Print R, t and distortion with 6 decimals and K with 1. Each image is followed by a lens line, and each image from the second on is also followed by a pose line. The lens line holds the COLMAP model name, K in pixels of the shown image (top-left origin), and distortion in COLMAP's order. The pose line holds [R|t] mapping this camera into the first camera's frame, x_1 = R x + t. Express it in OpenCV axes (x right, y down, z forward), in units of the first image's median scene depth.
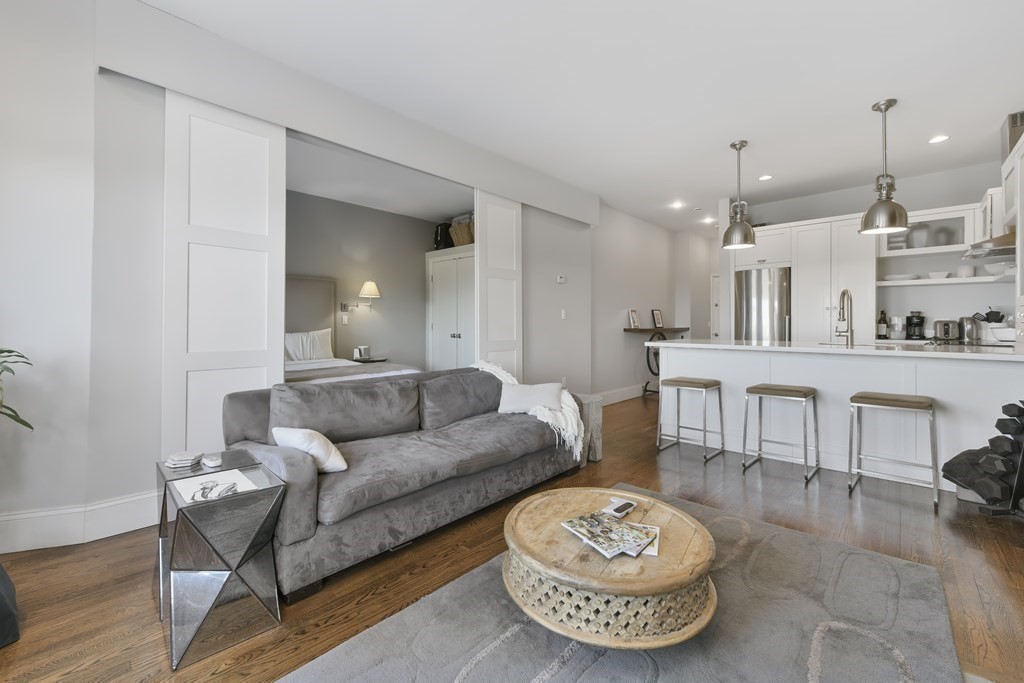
lens RADIAL K [[416.9, 0, 517.2], [0, 416.9, 324.8], [0, 0, 1]] dist [0.002434, 0.000531]
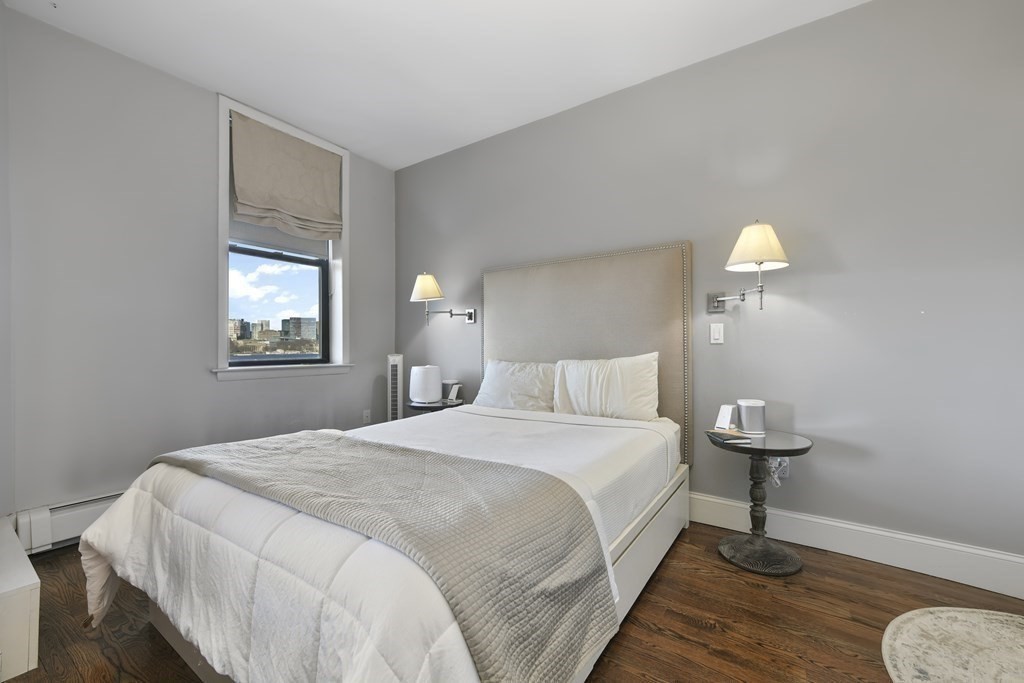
lens RADIAL K [[409.4, 0, 523.7], [0, 409.4, 343.9], [0, 0, 1]] dist [0.002320, 0.000781]
pose [[0.148474, -0.004990, -0.988904, -0.027815], [0.000606, 0.999988, -0.004955, 0.001176], [0.988916, 0.000136, 0.148475, 0.740164]]
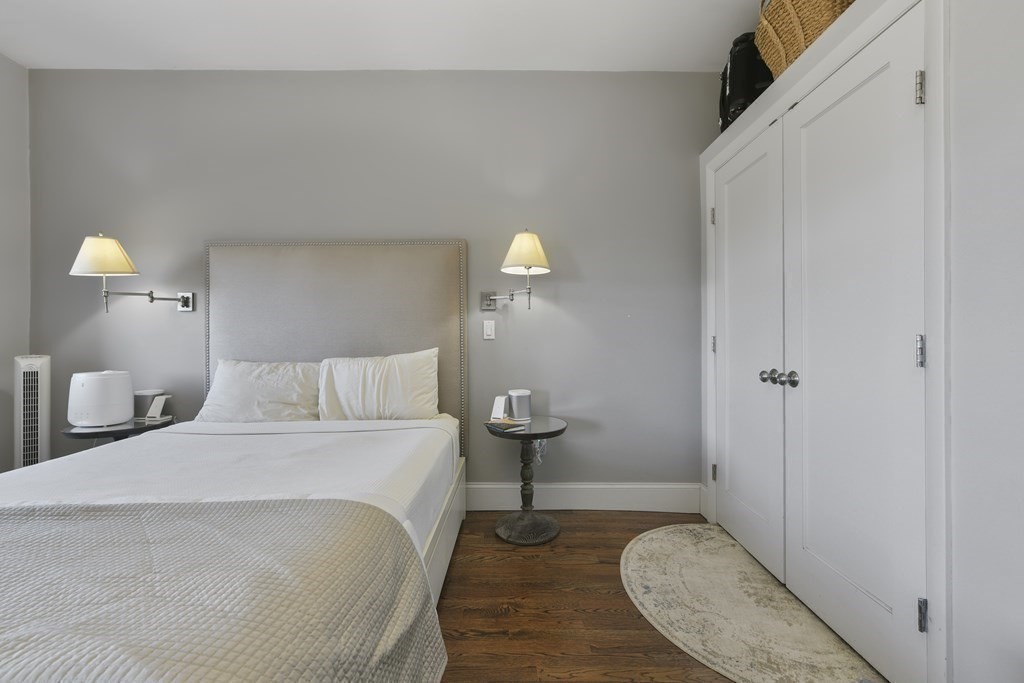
lens RADIAL K [[407.6, 0, 513.4], [0, 407.6, 338.0], [0, 0, 1]] dist [0.001124, 0.000492]
pose [[0.672156, -0.005869, -0.740386, -0.065212], [0.002446, 0.999981, -0.005706, 0.000077], [0.740406, 0.002024, 0.672157, 0.717801]]
